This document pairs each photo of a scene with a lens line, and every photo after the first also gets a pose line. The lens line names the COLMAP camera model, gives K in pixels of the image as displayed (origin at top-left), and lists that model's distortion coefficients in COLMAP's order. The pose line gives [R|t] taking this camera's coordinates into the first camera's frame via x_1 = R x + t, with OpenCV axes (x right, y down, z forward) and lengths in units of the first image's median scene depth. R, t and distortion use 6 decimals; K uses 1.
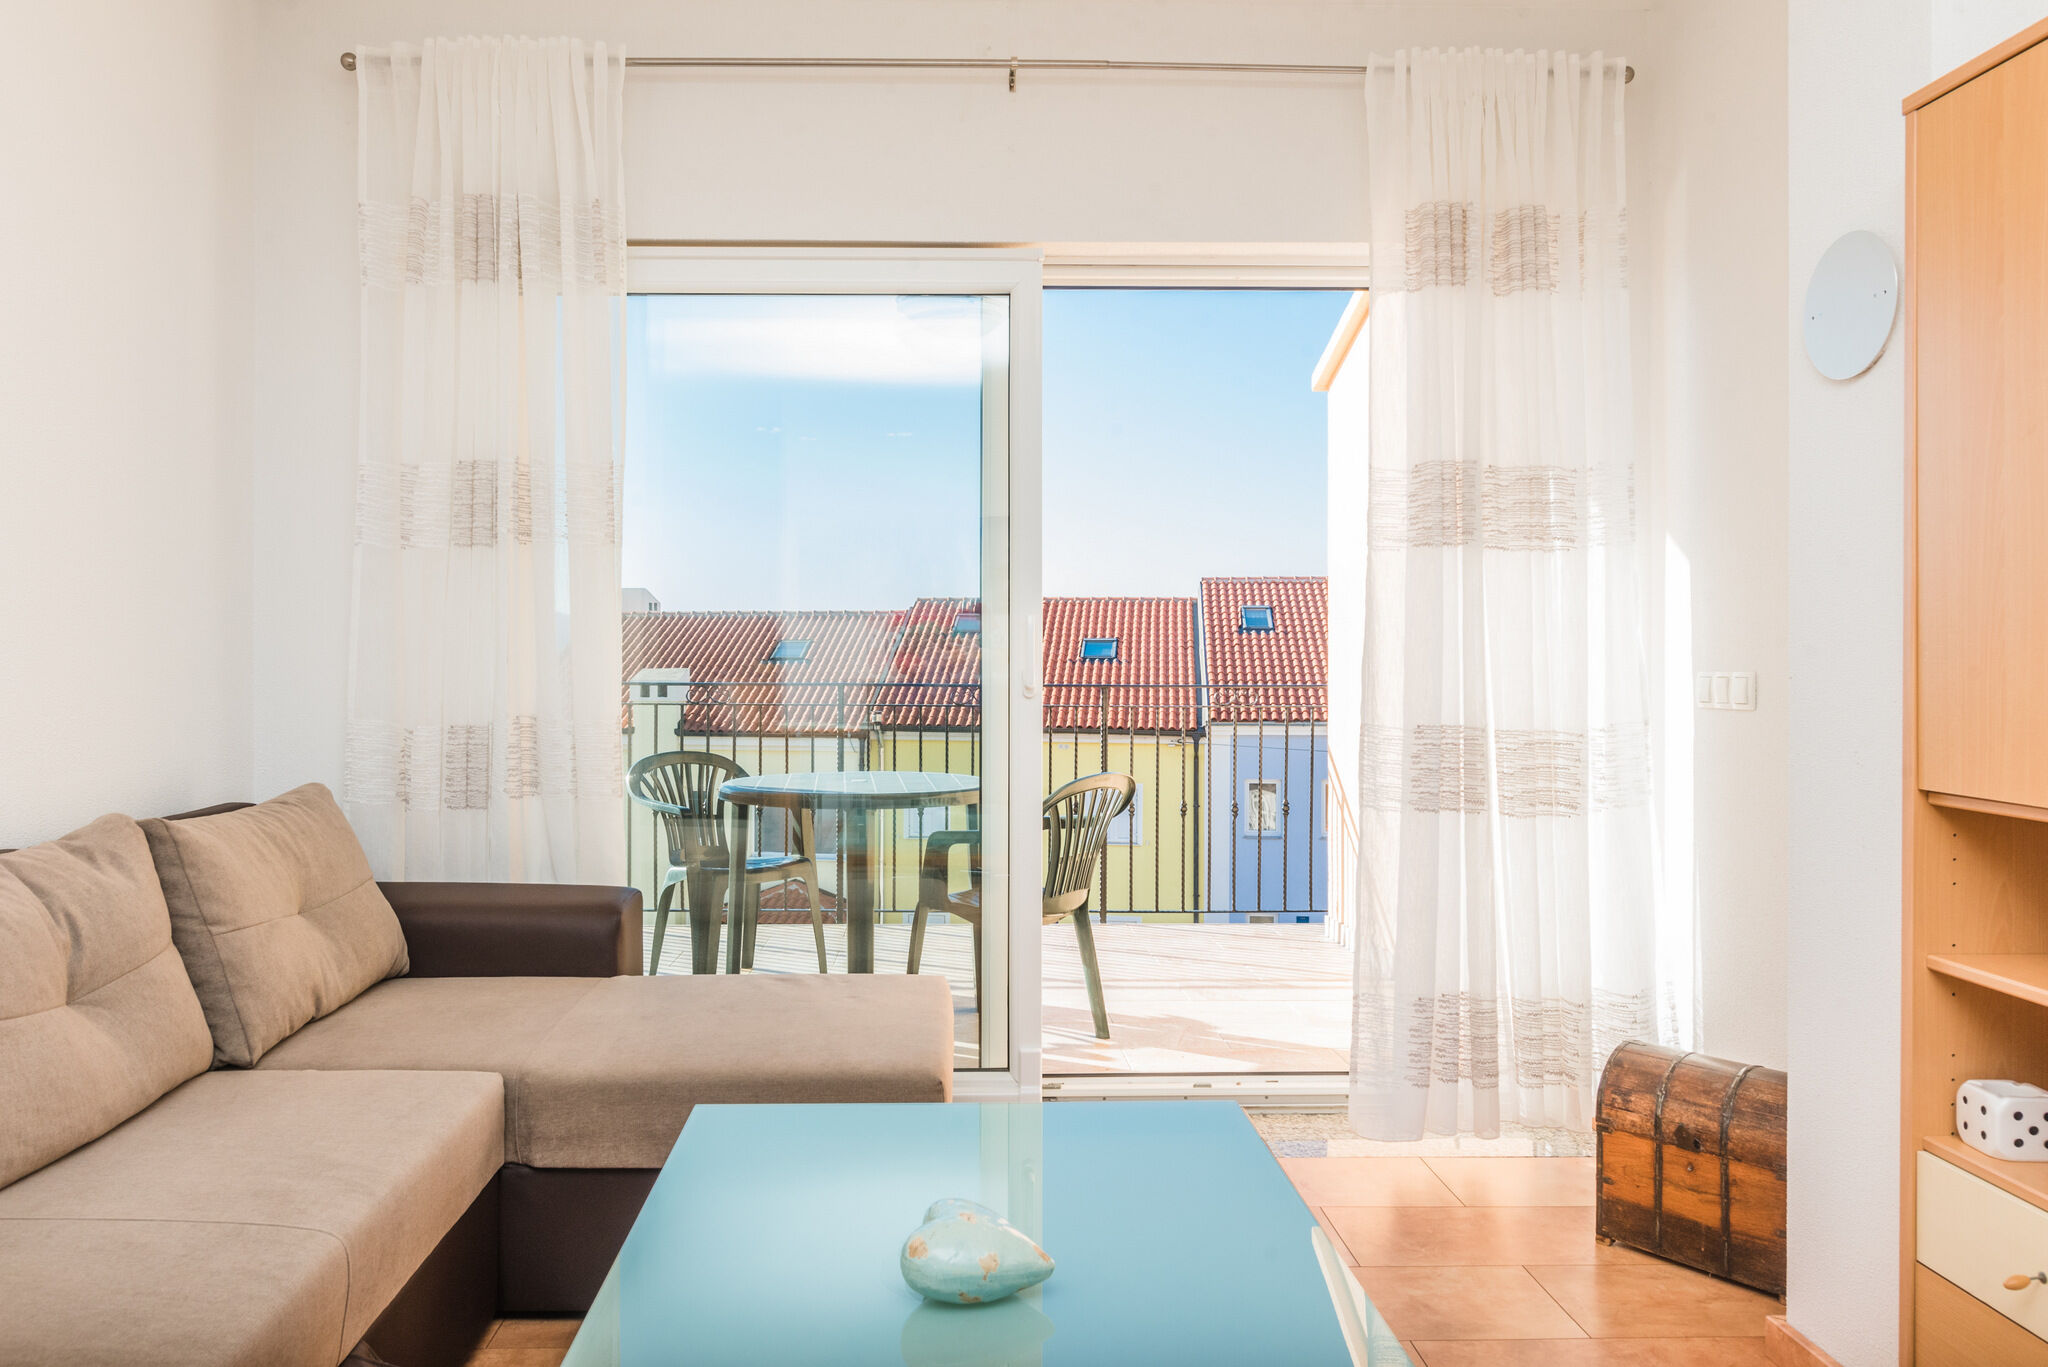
lens RADIAL K [[1443.0, 0, 945.6], [0, 1443.0, 652.8], [0, 0, 1]] dist [0.006735, -0.001297]
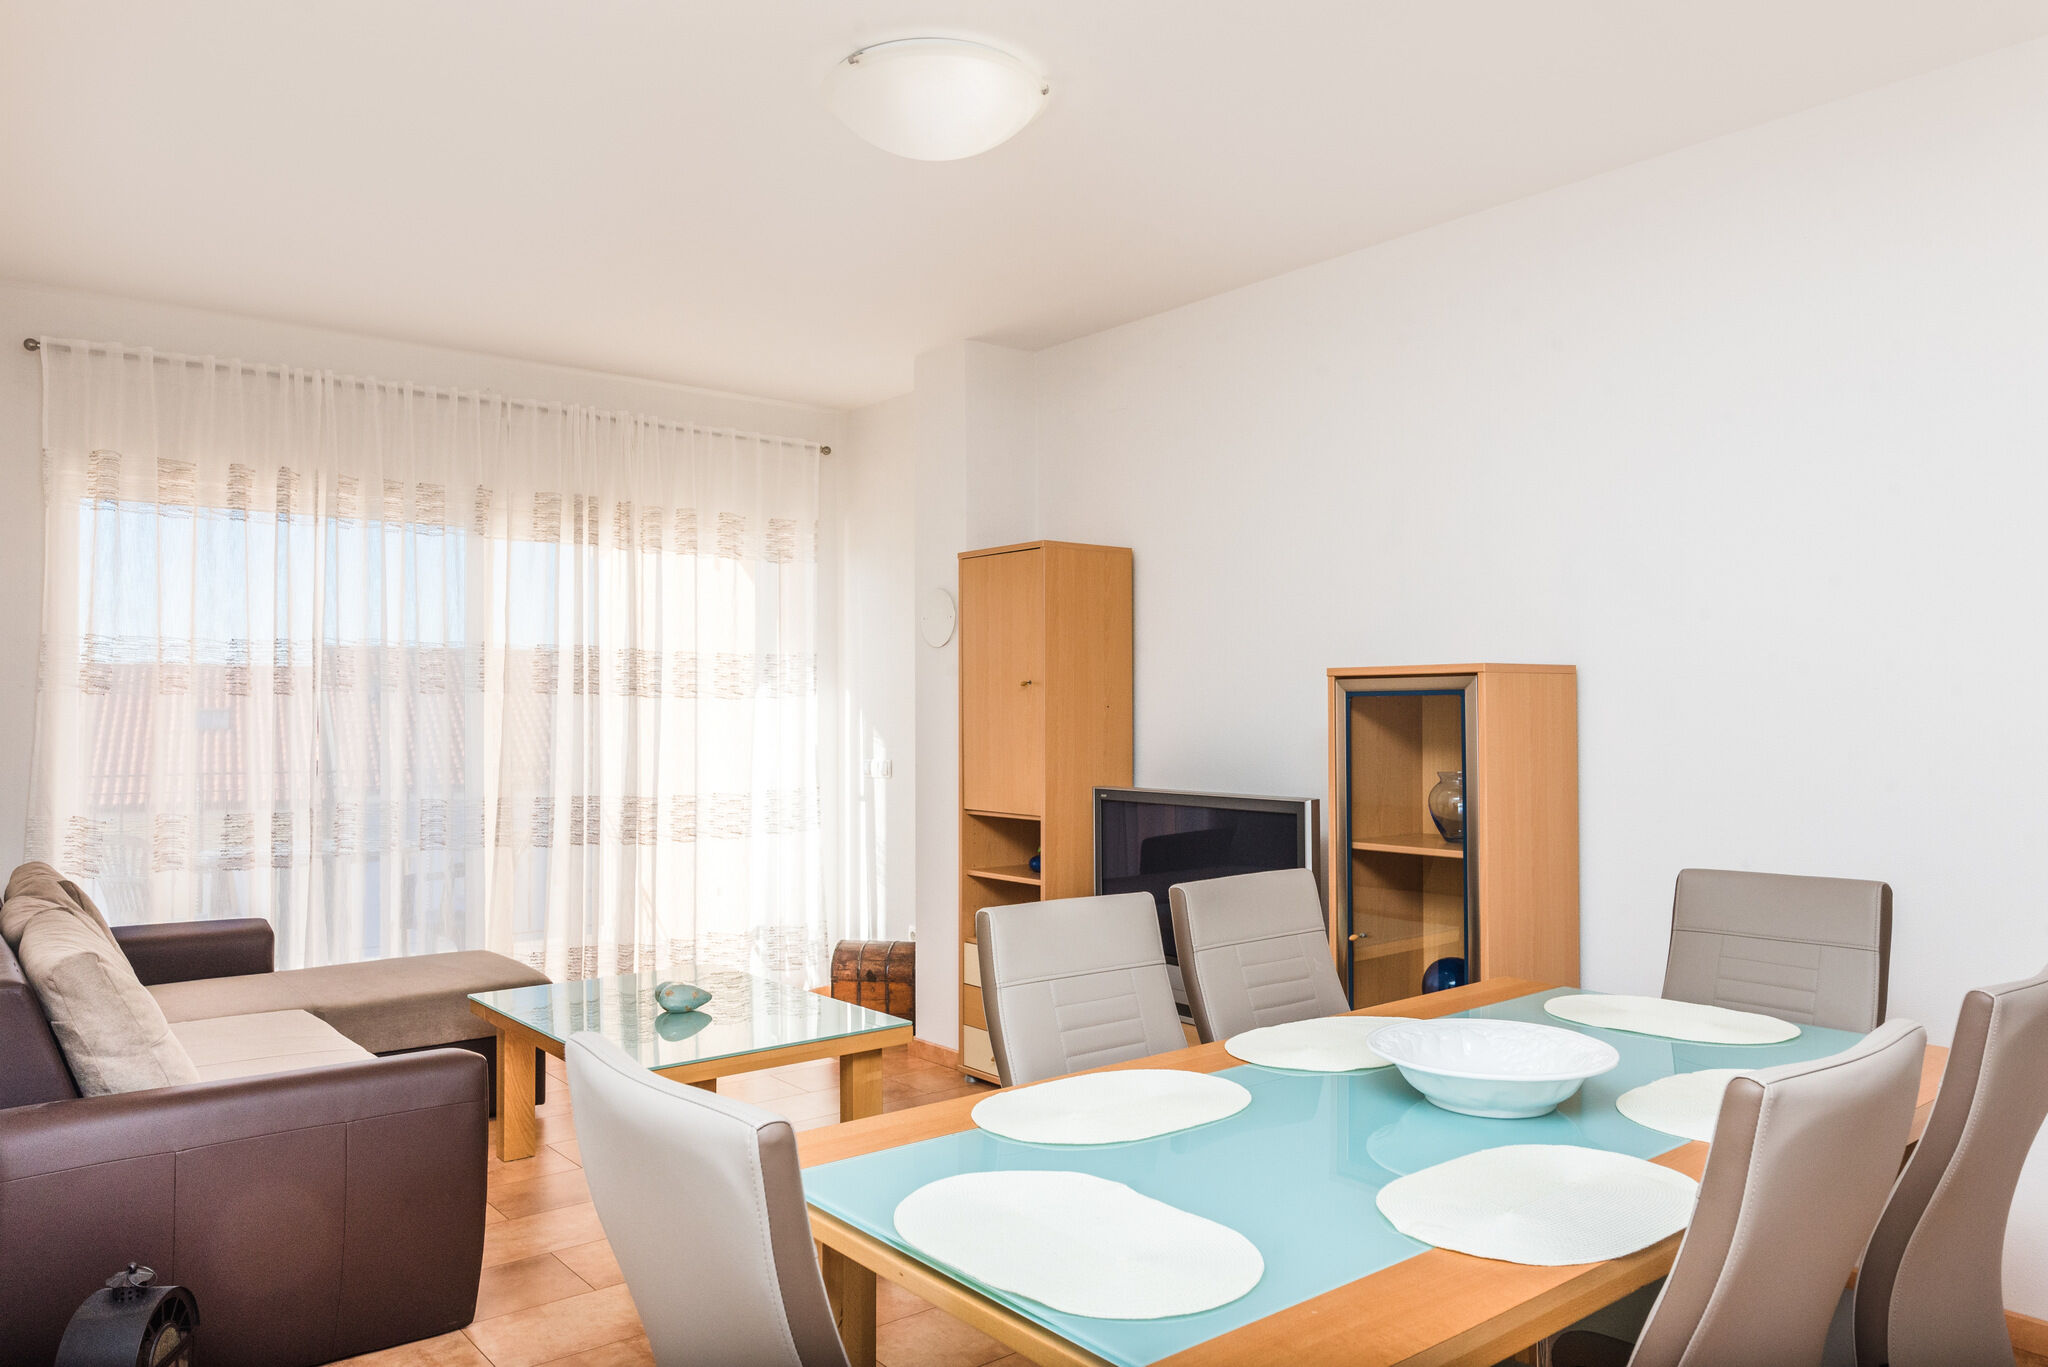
lens RADIAL K [[1406.6, 0, 1011.8], [0, 1406.6, 698.4], [0, 0, 1]] dist [0.000677, -0.003345]
pose [[0.786592, 0.000896, 0.617473, -0.608625], [0.006660, 0.999928, -0.009935, -0.058434], [-0.617437, 0.011927, 0.786530, -0.775032]]
